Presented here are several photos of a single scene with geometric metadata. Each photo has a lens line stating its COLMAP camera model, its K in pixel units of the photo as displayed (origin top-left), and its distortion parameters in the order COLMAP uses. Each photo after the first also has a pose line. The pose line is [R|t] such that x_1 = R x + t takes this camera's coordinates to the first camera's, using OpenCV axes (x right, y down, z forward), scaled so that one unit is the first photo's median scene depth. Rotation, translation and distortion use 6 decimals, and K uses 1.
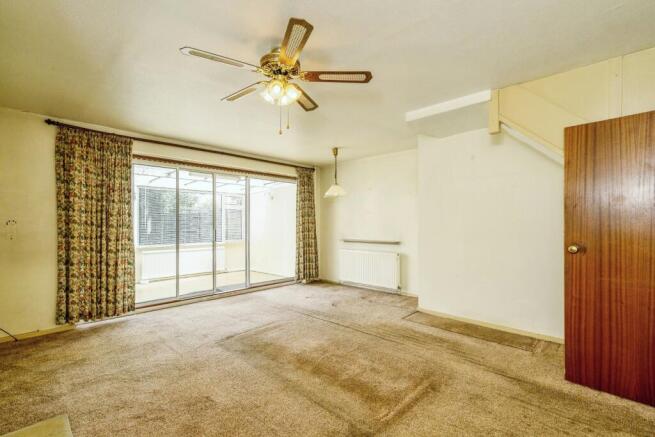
lens RADIAL K [[300.4, 0, 323.7], [0, 300.4, 224.1], [0, 0, 1]] dist [-0.000250, 0.000018]
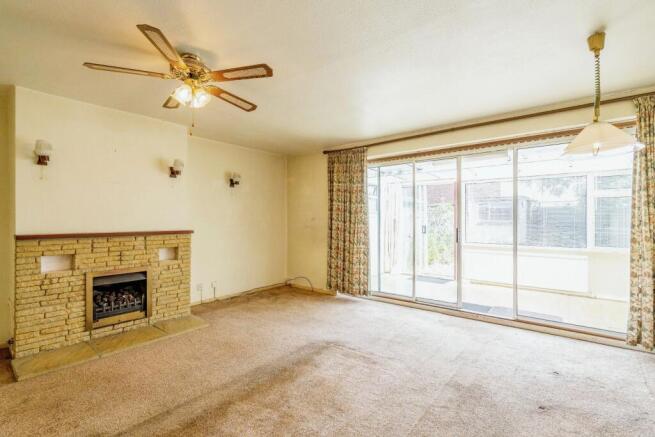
lens RADIAL K [[300.4, 0, 323.7], [0, 300.4, 224.1], [0, 0, 1]] dist [-0.000250, 0.000018]
pose [[0.091670, 0.014382, -0.995686, 0.503103], [-0.004666, 0.999891, 0.014013, -0.002399], [0.995778, 0.003362, 0.091727, 0.741410]]
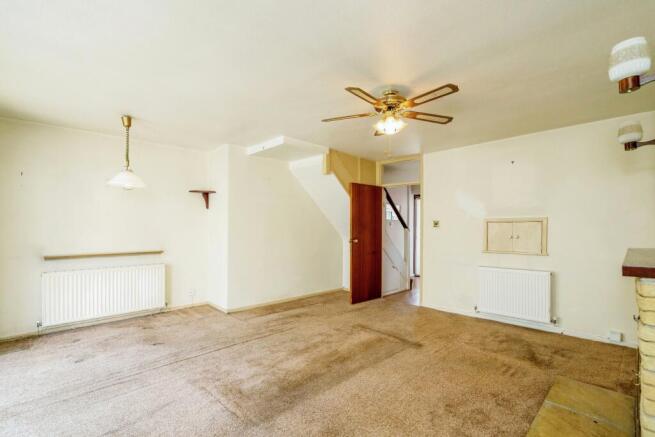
lens RADIAL K [[300.4, 0, 323.7], [0, 300.4, 224.1], [0, 0, 1]] dist [-0.000250, 0.000018]
pose [[0.015982, 0.026912, 0.999510, -0.763355], [-0.000728, 0.999638, -0.026903, 0.008286], [-0.999872, -0.000297, 0.015995, 0.677819]]
